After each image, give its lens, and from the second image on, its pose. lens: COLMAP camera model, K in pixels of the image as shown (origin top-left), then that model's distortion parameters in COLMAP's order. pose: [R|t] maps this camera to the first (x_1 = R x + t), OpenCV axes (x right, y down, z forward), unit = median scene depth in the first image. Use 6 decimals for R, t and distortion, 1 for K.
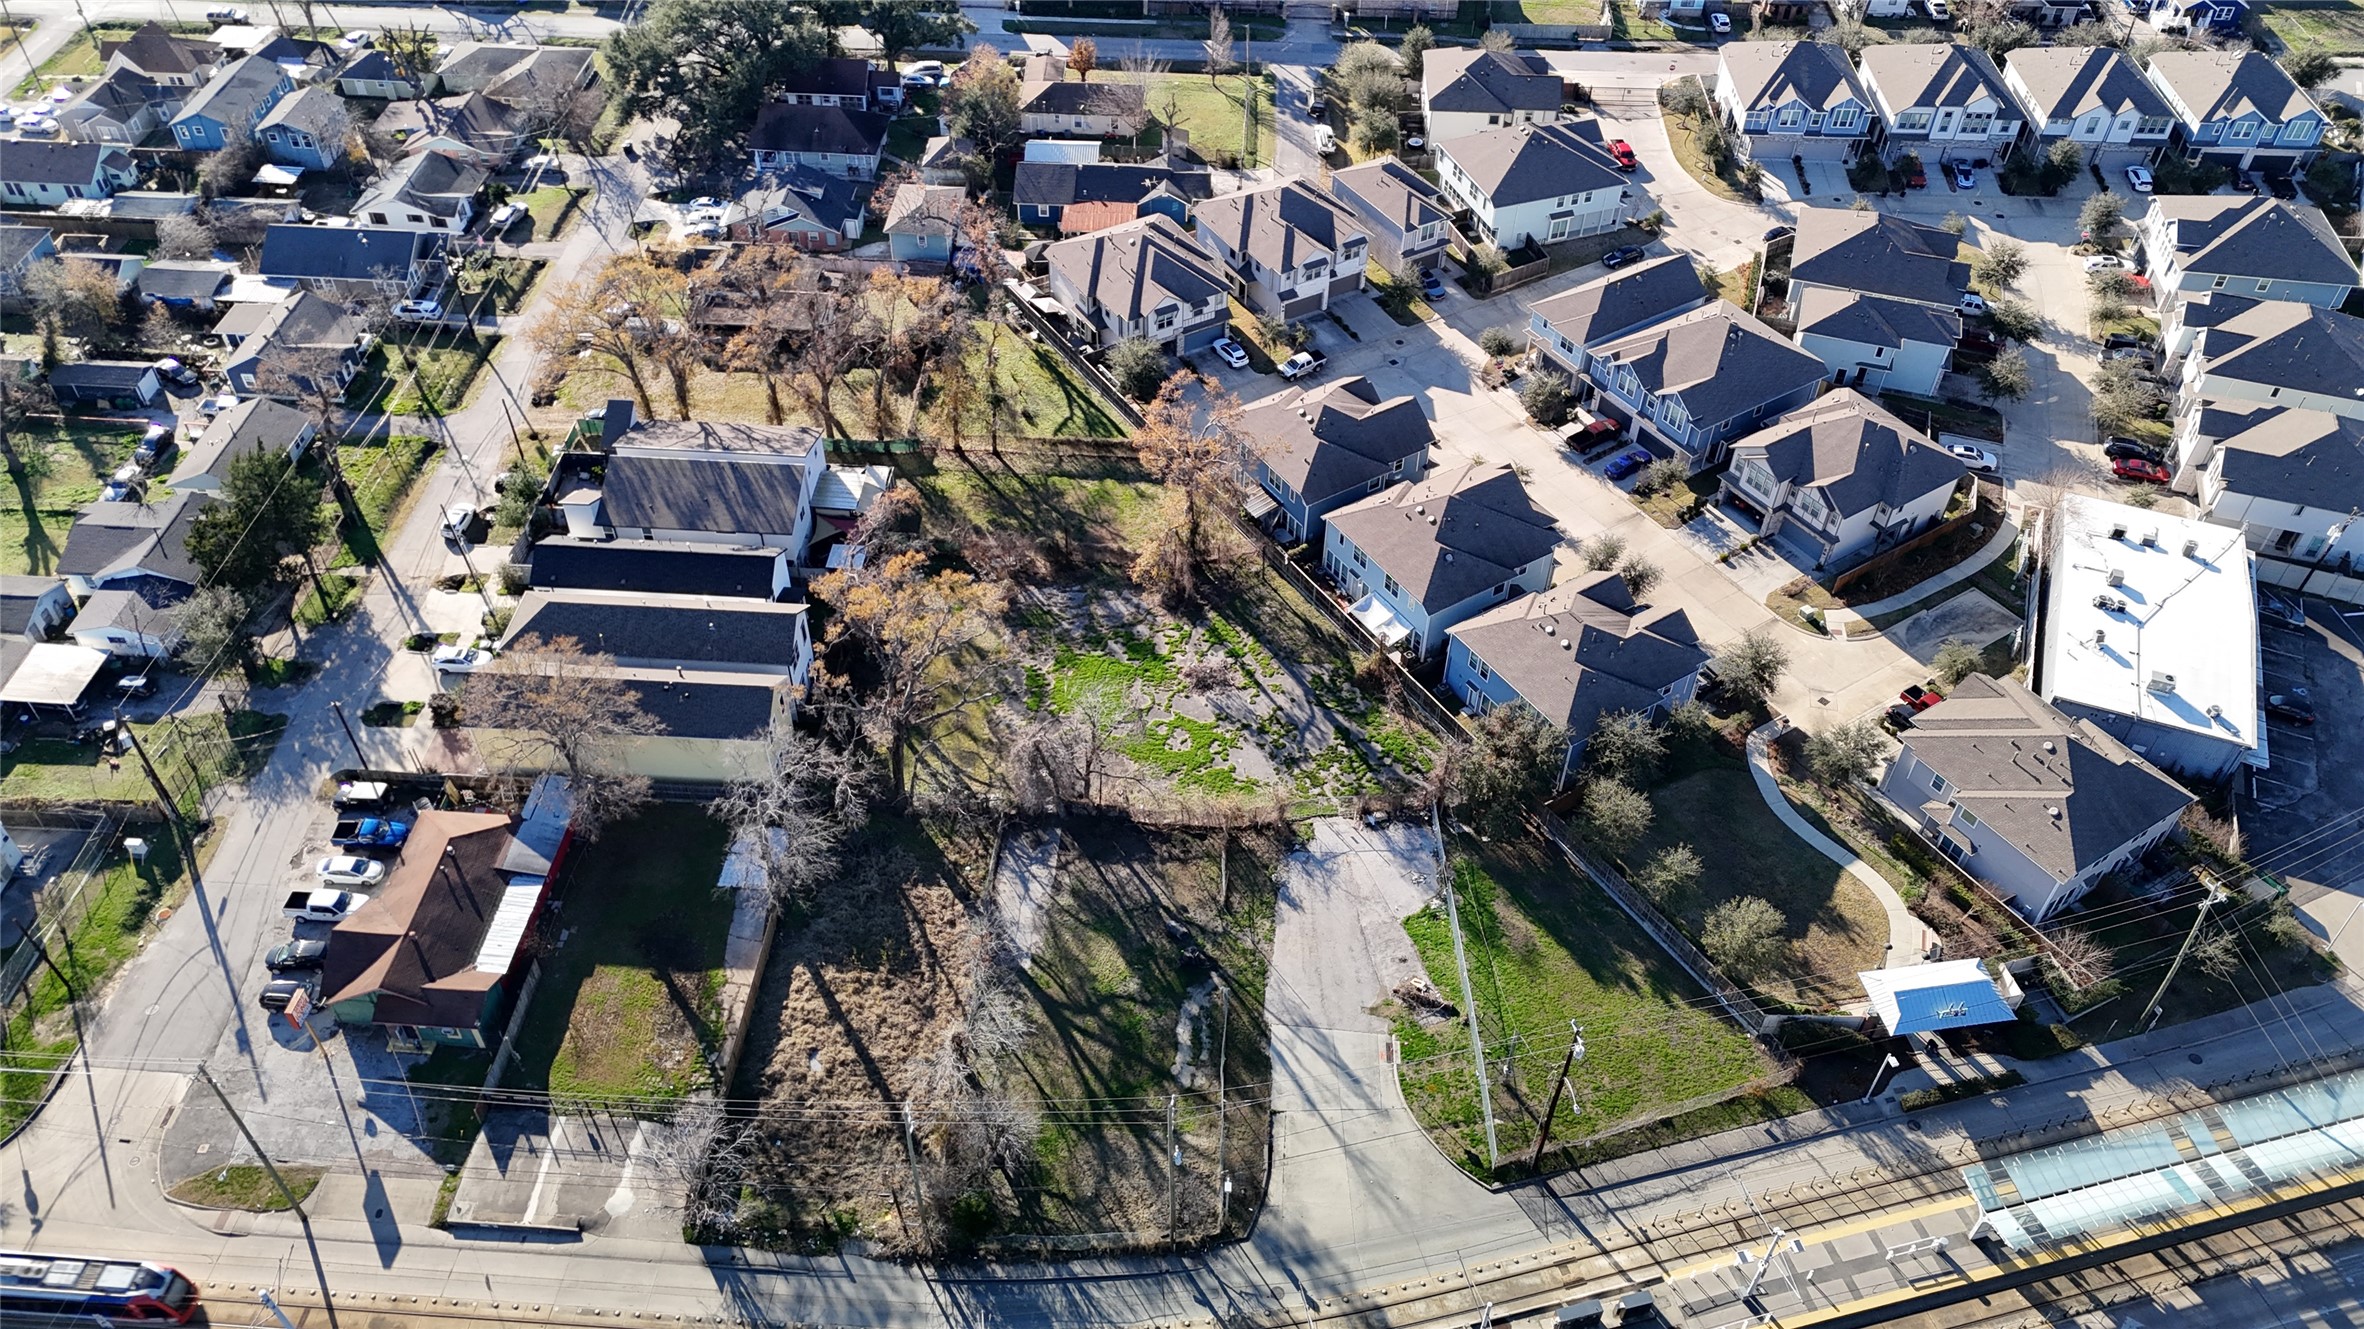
lens RADIAL K [[1730.5, 0, 1175.1], [0, 1730.5, 661.2], [0, 0, 1]] dist [0.080195, -0.072574]
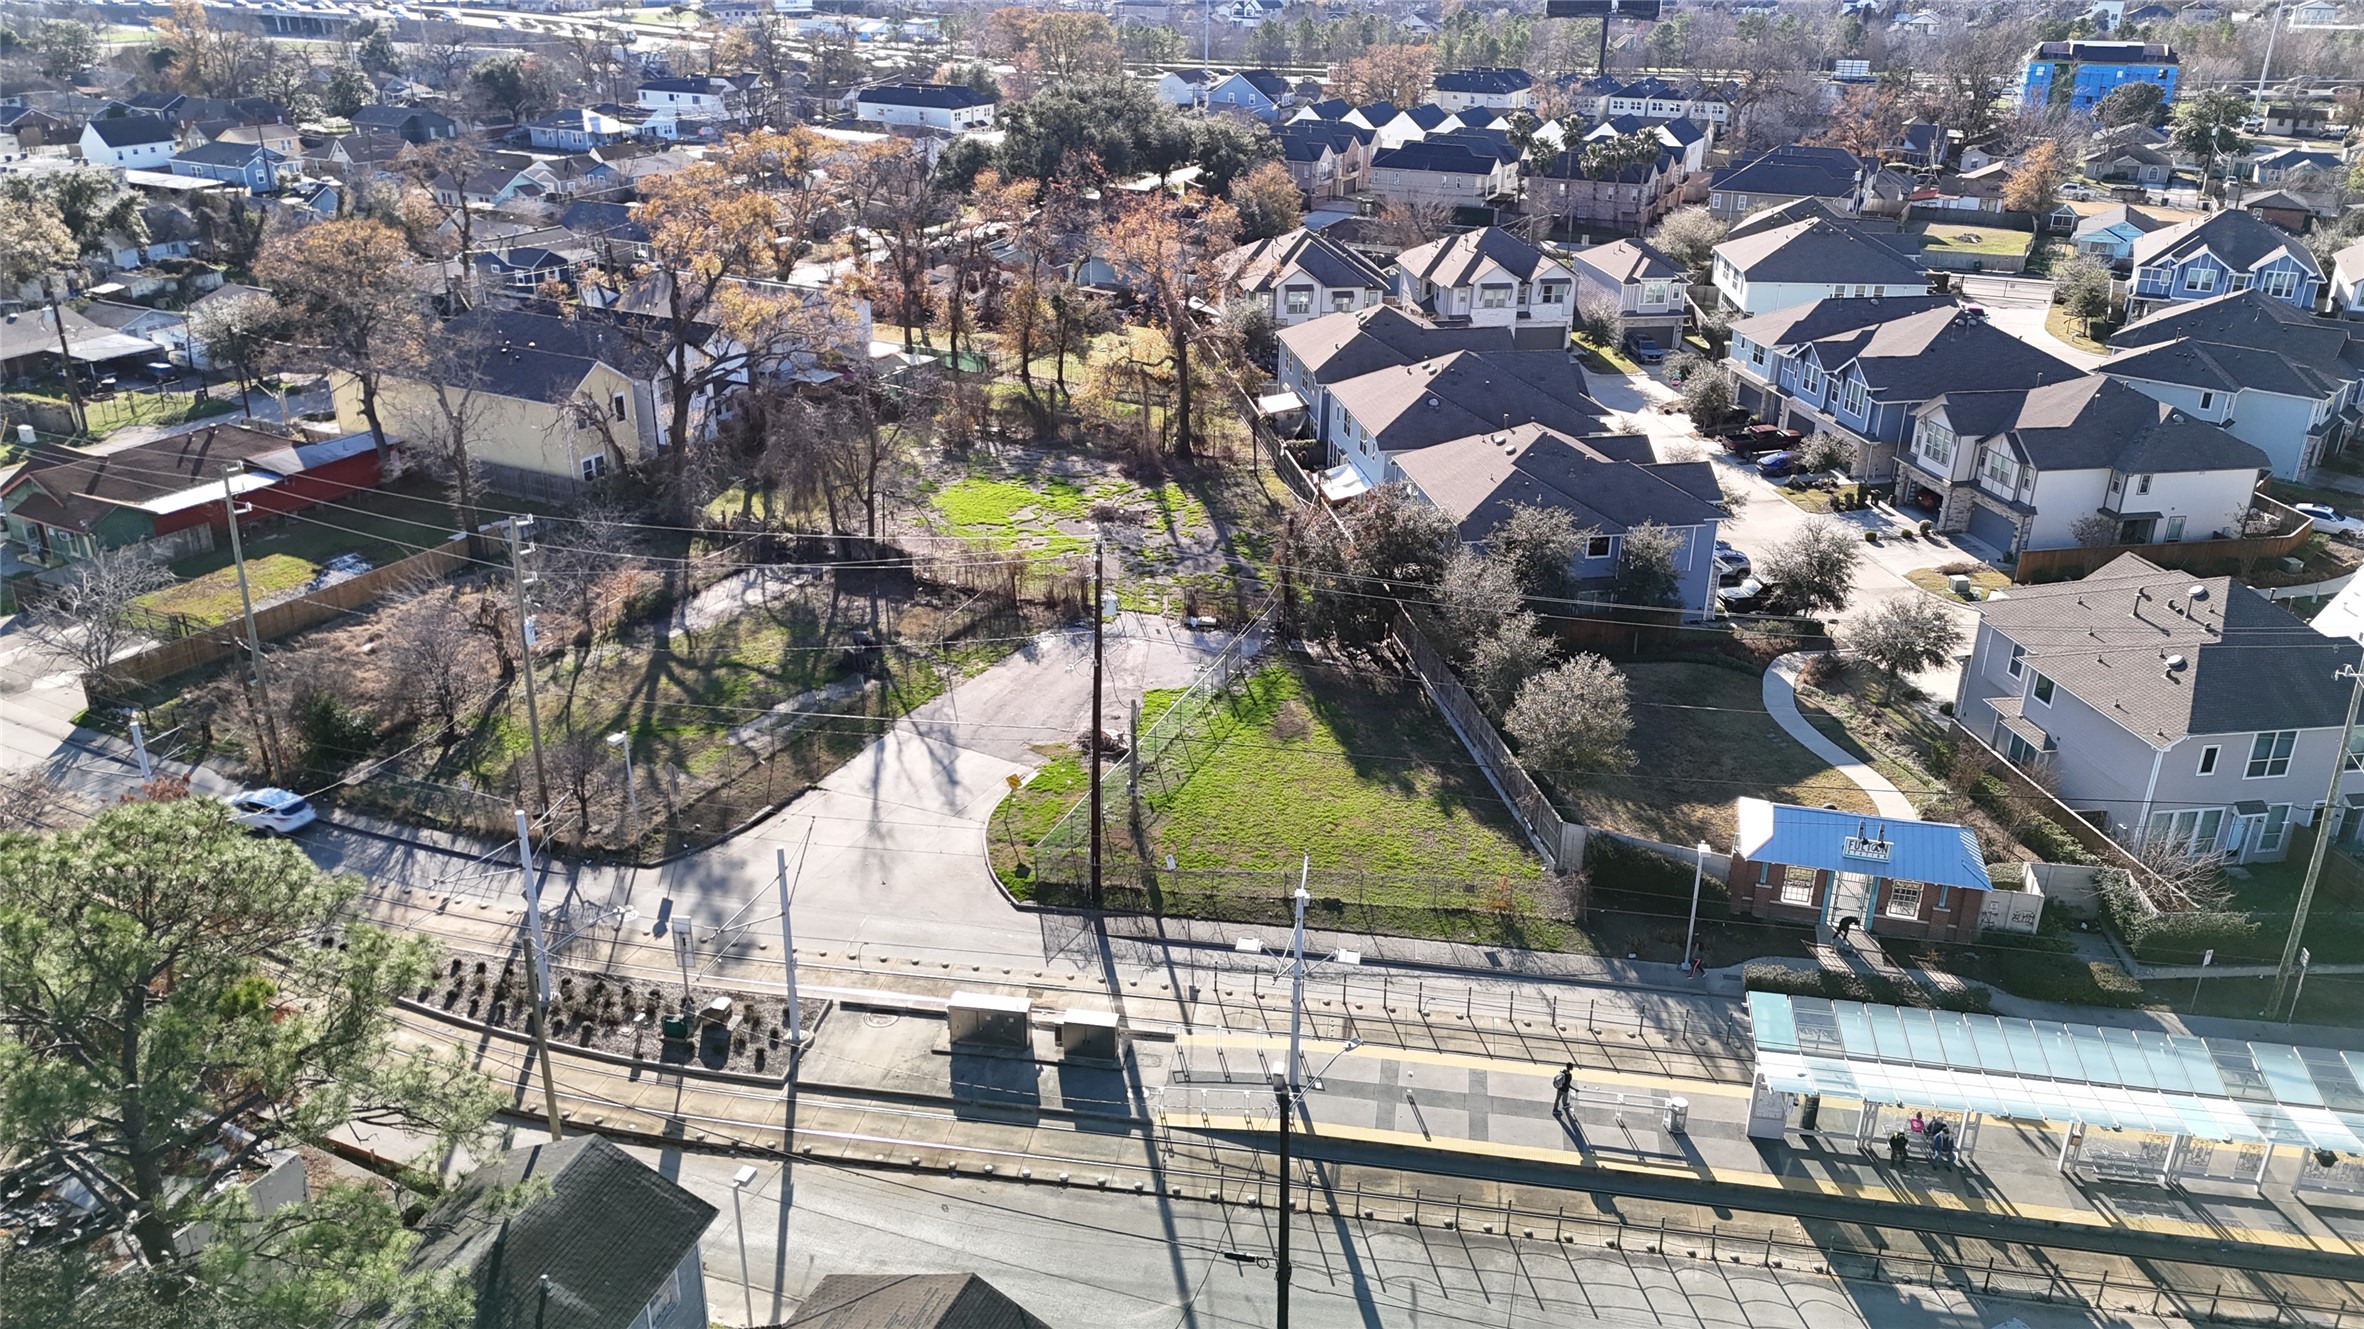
lens RADIAL K [[1730.5, 0, 1175.1], [0, 1730.5, 661.2], [0, 0, 1]] dist [0.080195, -0.072574]
pose [[0.914260, 0.156301, -0.373764, 0.394102], [-0.280332, 0.910117, -0.305123, 0.343073], [0.292478, 0.383740, 0.875900, 0.364320]]
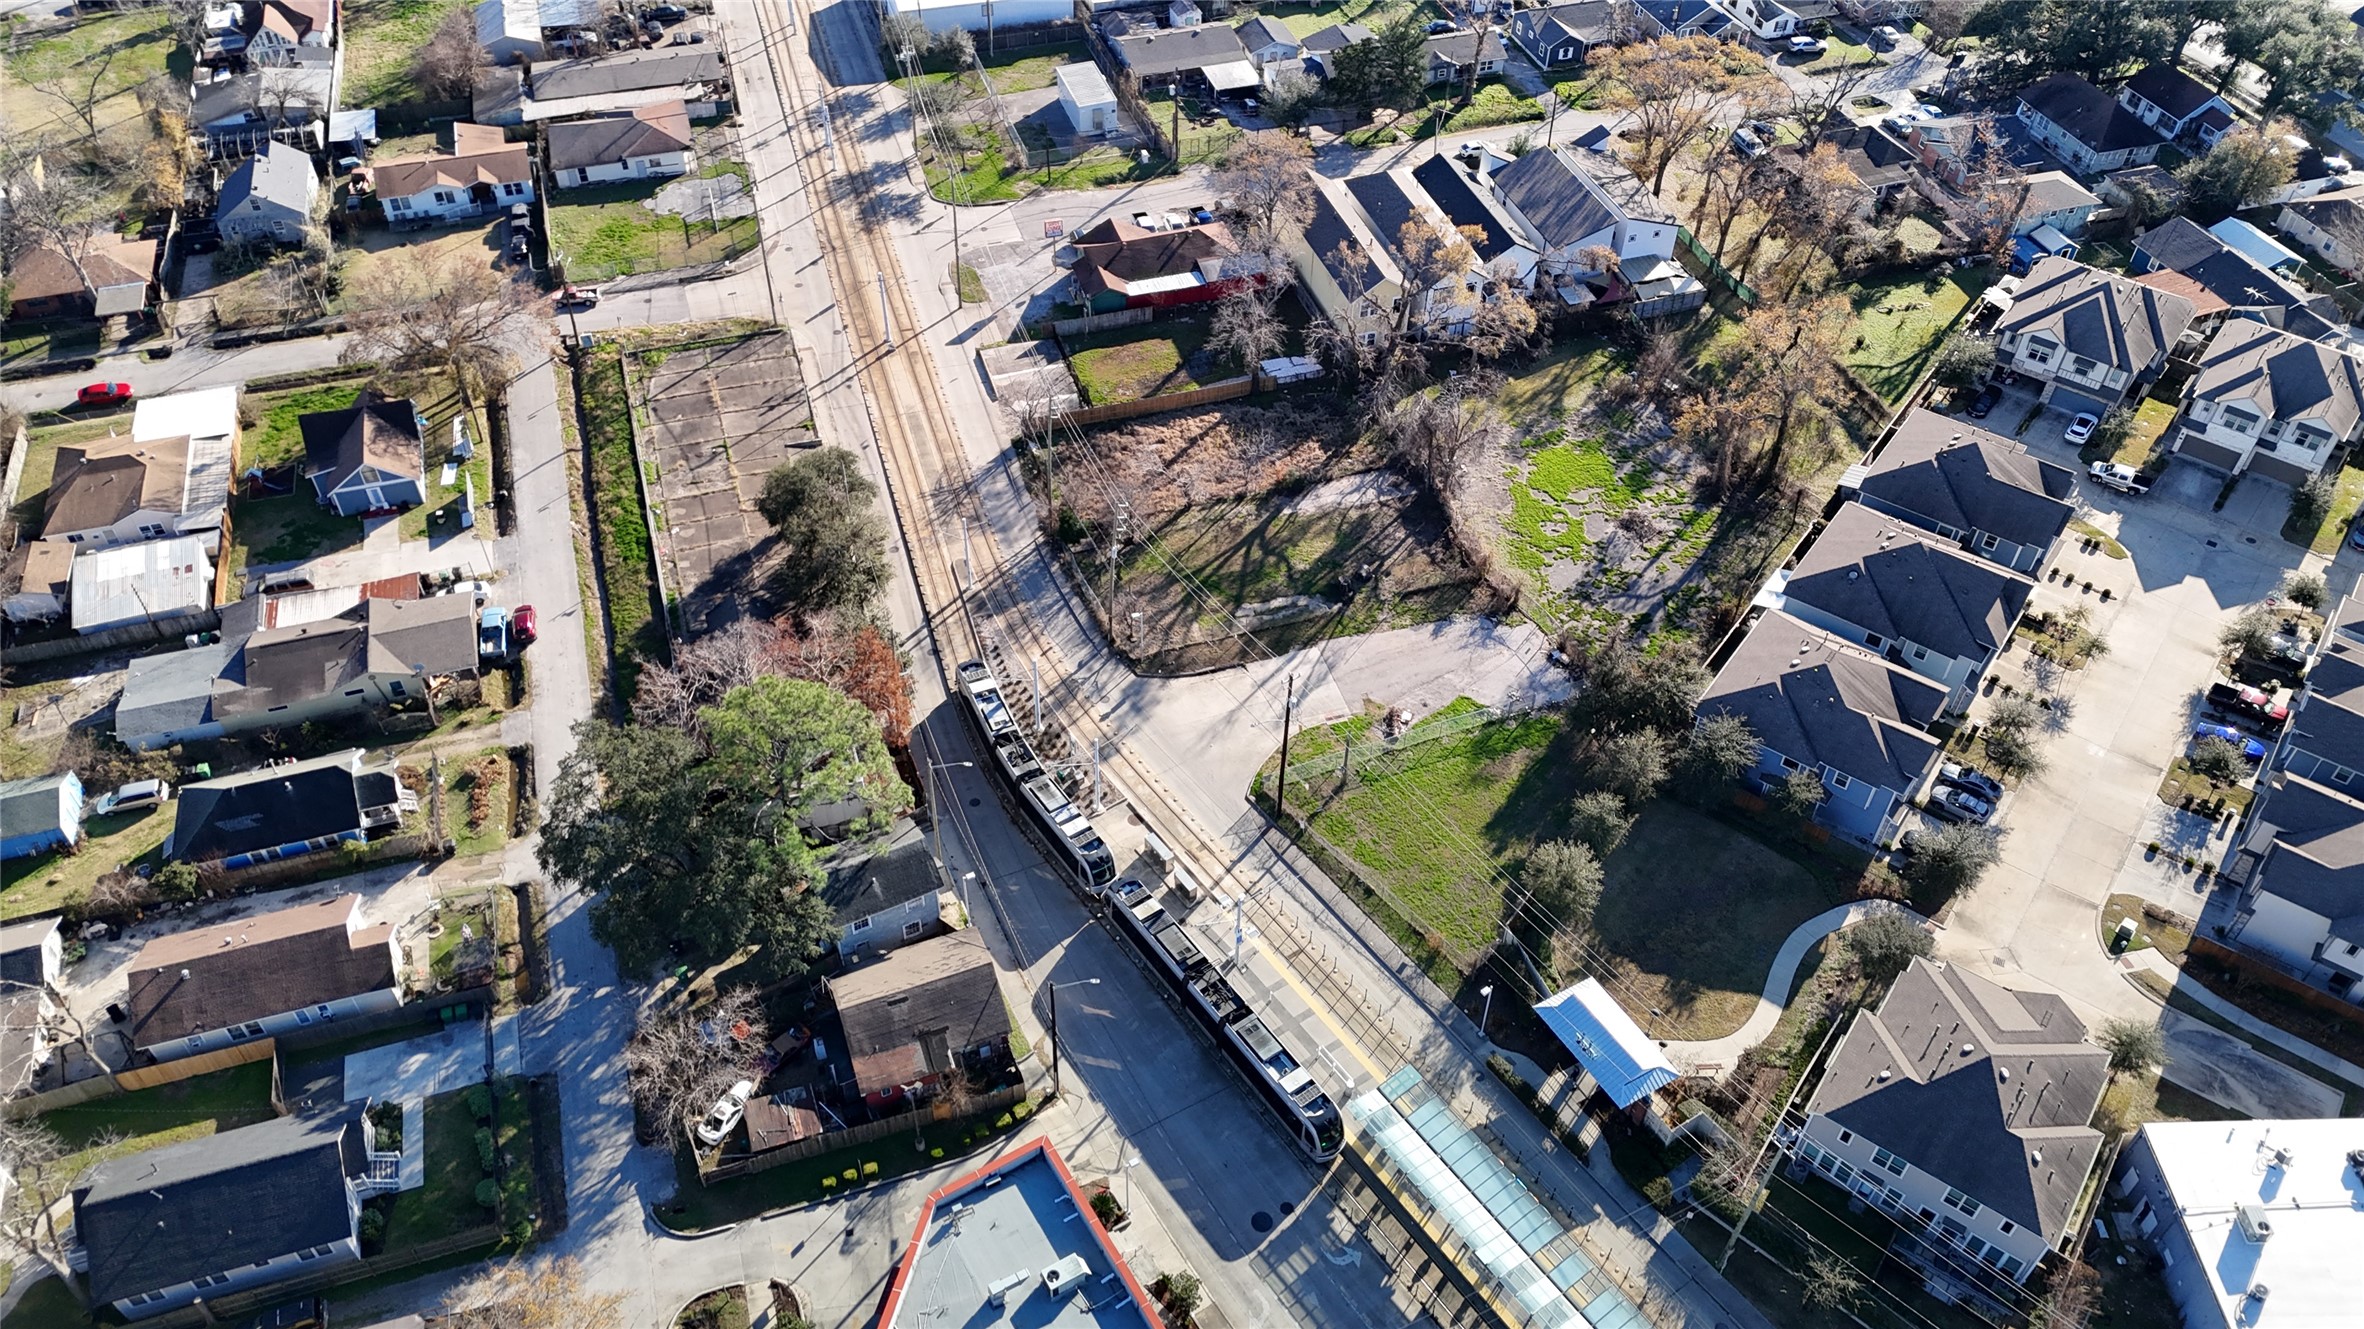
lens RADIAL K [[1730.5, 0, 1175.1], [0, 1730.5, 661.2], [0, 0, 1]] dist [0.080195, -0.072574]
pose [[0.355443, 0.644664, -0.676808, 0.790729], [-0.654841, 0.688436, 0.311833, -0.091497], [0.666966, 0.332362, 0.666852, 0.111429]]
